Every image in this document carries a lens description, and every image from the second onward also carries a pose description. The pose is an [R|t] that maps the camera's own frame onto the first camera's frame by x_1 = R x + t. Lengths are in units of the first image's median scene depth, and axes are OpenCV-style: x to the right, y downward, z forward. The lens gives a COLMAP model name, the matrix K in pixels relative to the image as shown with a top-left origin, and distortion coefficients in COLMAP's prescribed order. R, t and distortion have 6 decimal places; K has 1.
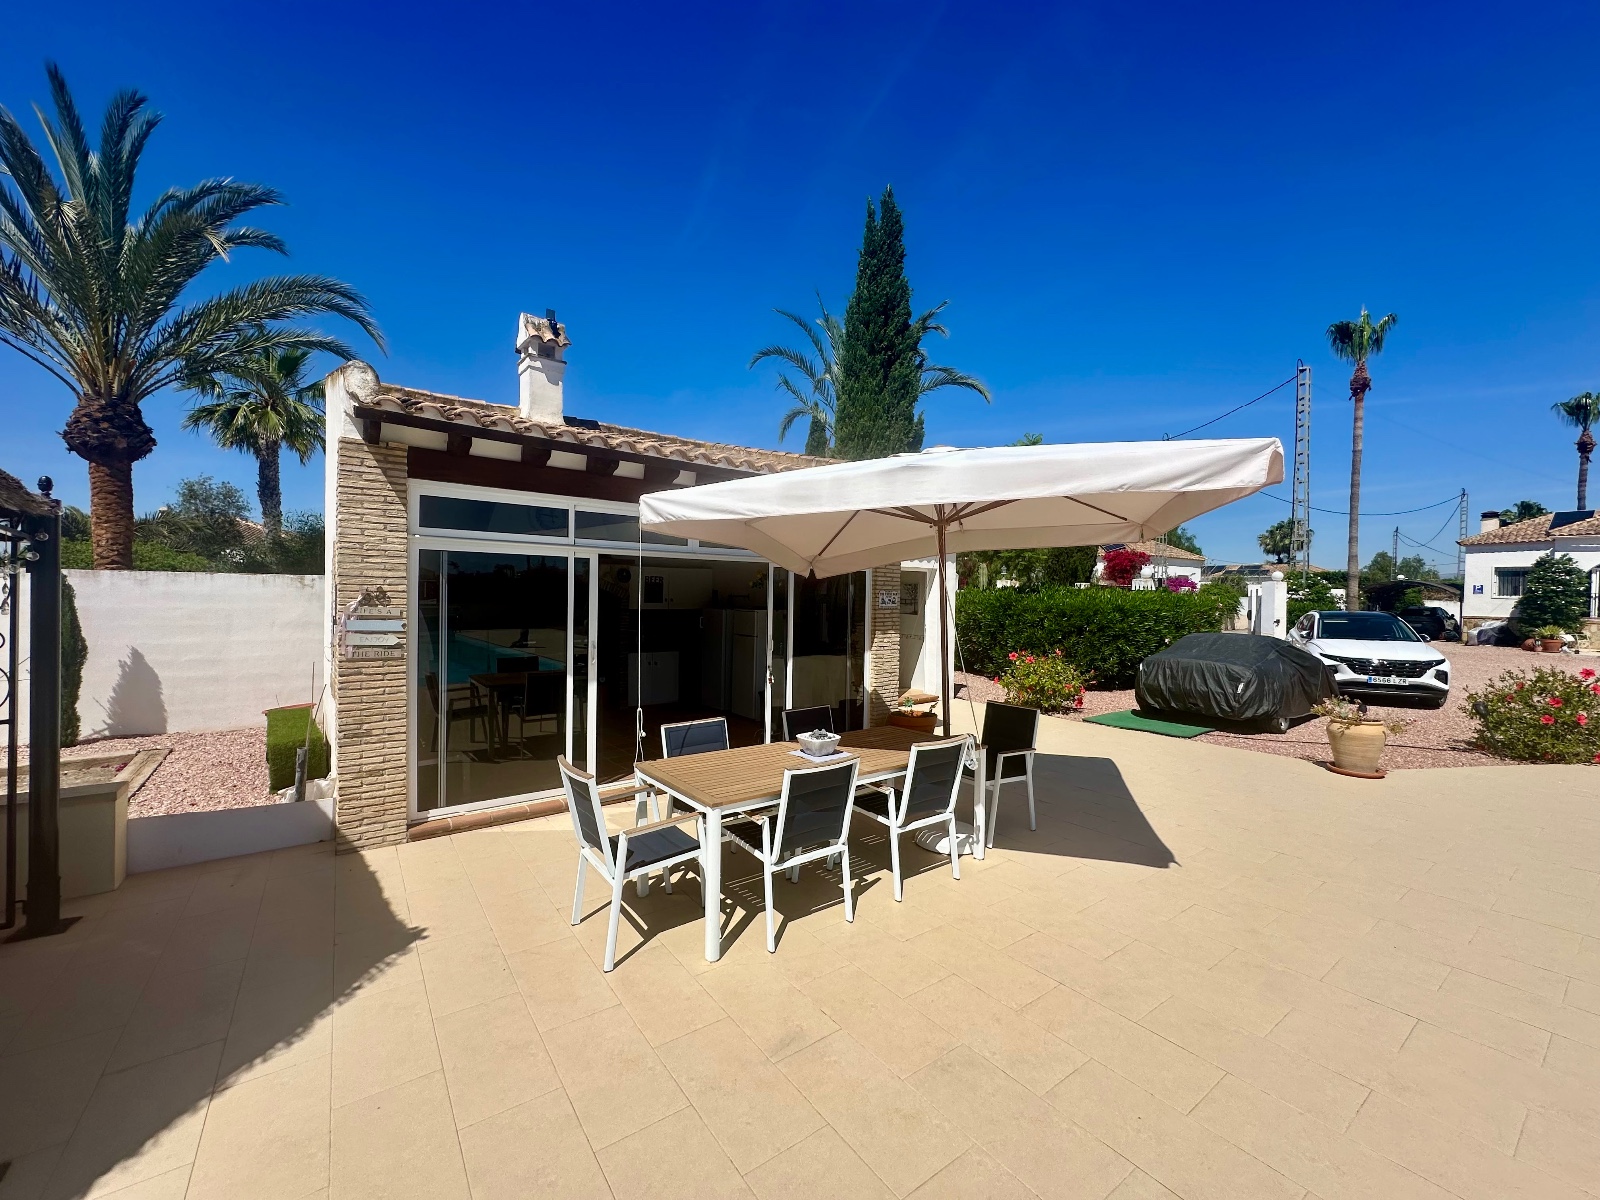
lens RADIAL K [[644.0, 0, 801.9], [0, 644.0, 600.5], [0, 0, 1]] dist [-0.001643, 0.000257]
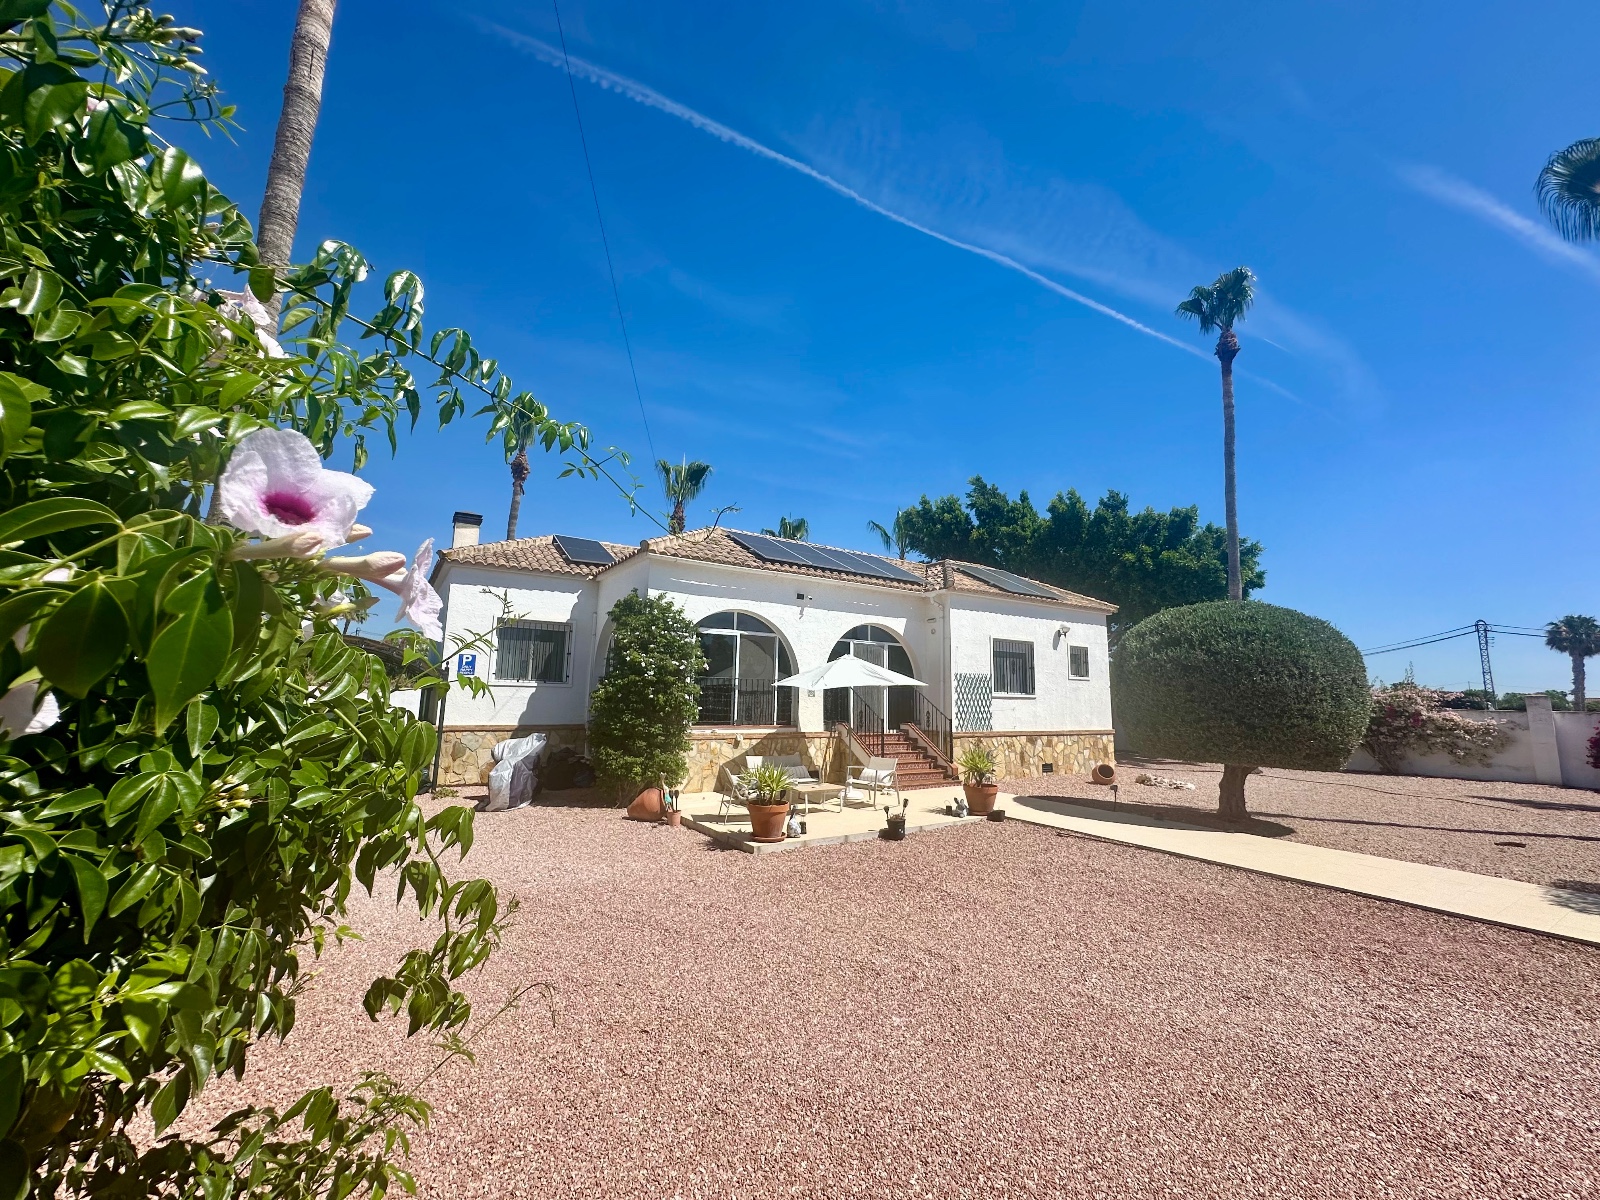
lens RADIAL K [[644.0, 0, 801.9], [0, 644.0, 600.5], [0, 0, 1]] dist [-0.001643, 0.000257]
pose [[0.015683, 0.142481, 0.989673, 0.631134], [-0.004288, 0.989795, -0.142431, 0.000425], [-0.999868, -0.002010, 0.016134, 0.783819]]
